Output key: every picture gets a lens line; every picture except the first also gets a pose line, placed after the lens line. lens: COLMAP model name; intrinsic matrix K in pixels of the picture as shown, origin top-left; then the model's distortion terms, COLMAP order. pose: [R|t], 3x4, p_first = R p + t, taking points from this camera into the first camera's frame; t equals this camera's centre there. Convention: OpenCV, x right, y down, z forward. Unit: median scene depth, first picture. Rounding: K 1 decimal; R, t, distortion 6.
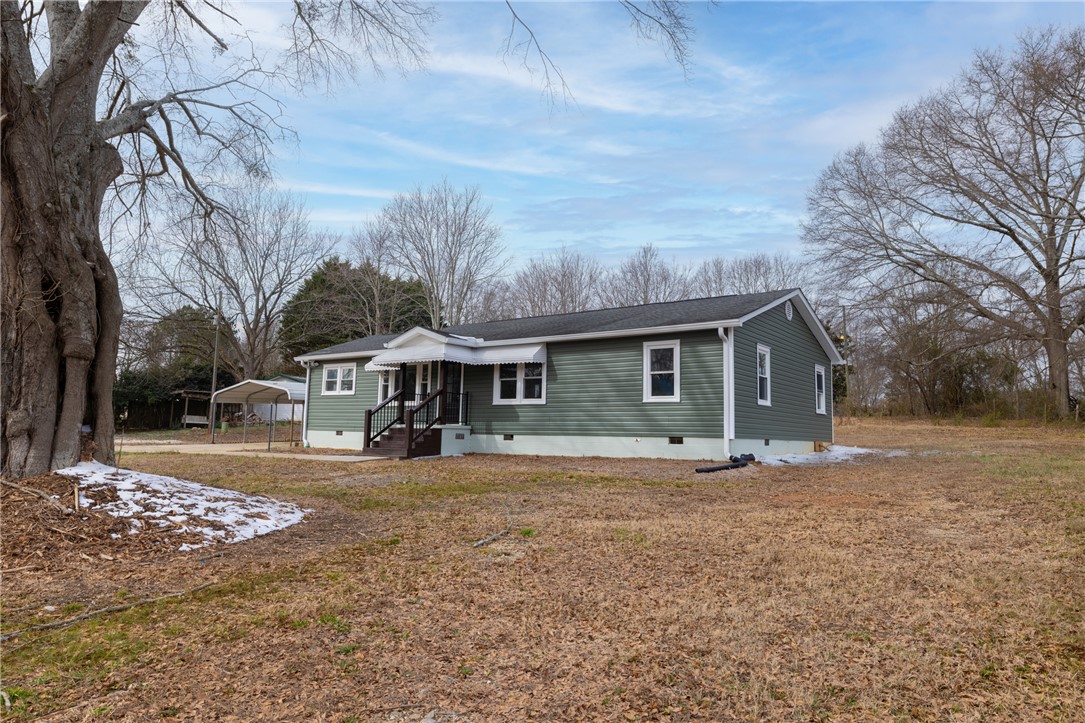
lens RADIAL K [[651.3, 0, 542.5], [0, 651.3, 361.5], [0, 0, 1]] dist [-0.001903, 0.000297]
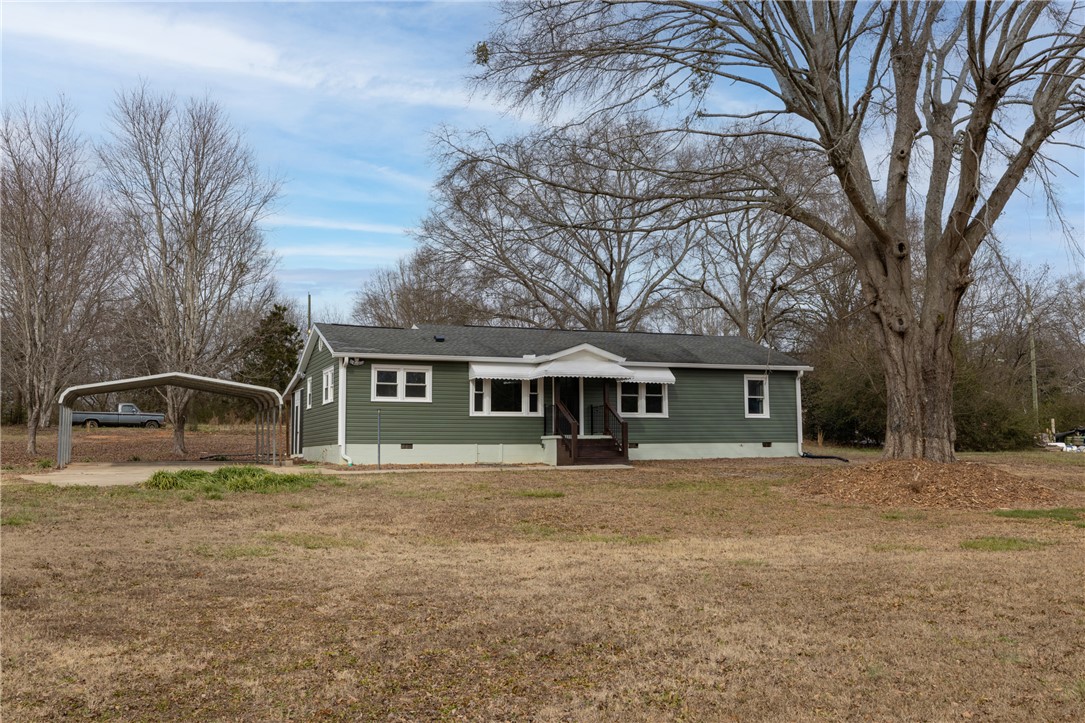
lens RADIAL K [[1083.8, 0, 542.5], [0, 1083.8, 361.5], [0, 0, 1]] dist [-0.004845, -0.002598]
pose [[0.535568, 0.048841, 0.843079, -1.770528], [-0.075879, 0.997071, -0.009560, -0.002187], [-0.841076, -0.058851, 0.537705, 0.110939]]
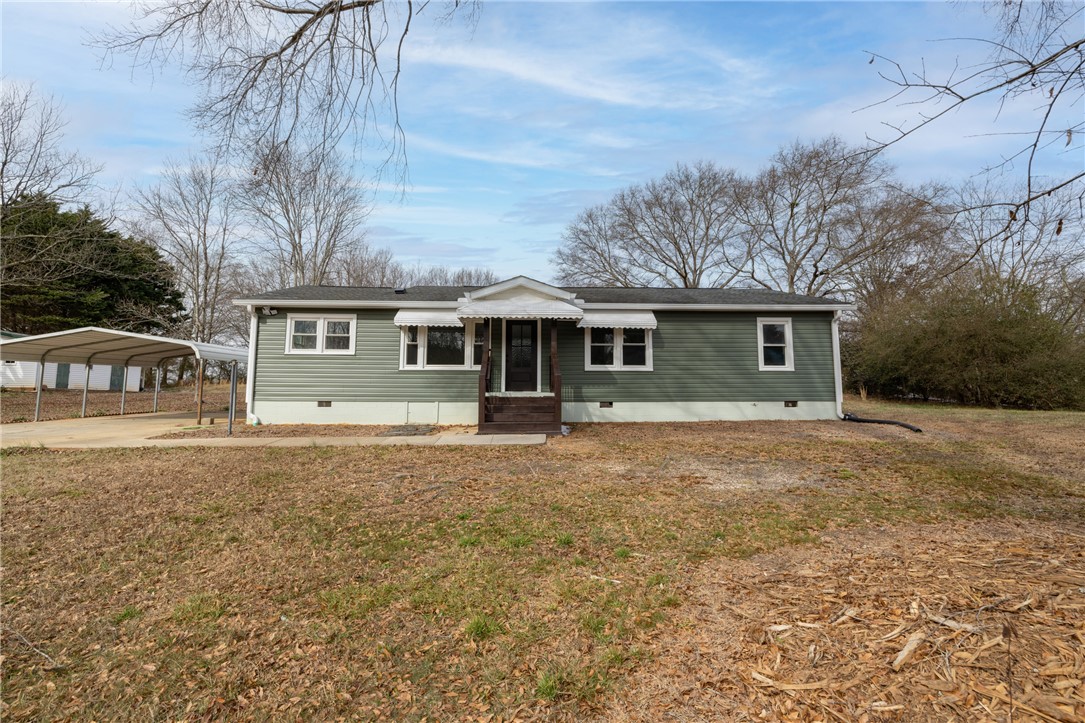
lens RADIAL K [[451.1, 0, 542.5], [0, 451.1, 361.5], [0, 0, 1]] dist [0.000997, -0.000043]
pose [[0.796584, 0.028284, 0.603865, -0.534895], [-0.052439, 0.998373, 0.022412, 0.042693], [-0.602249, -0.049519, 0.796771, 0.527494]]
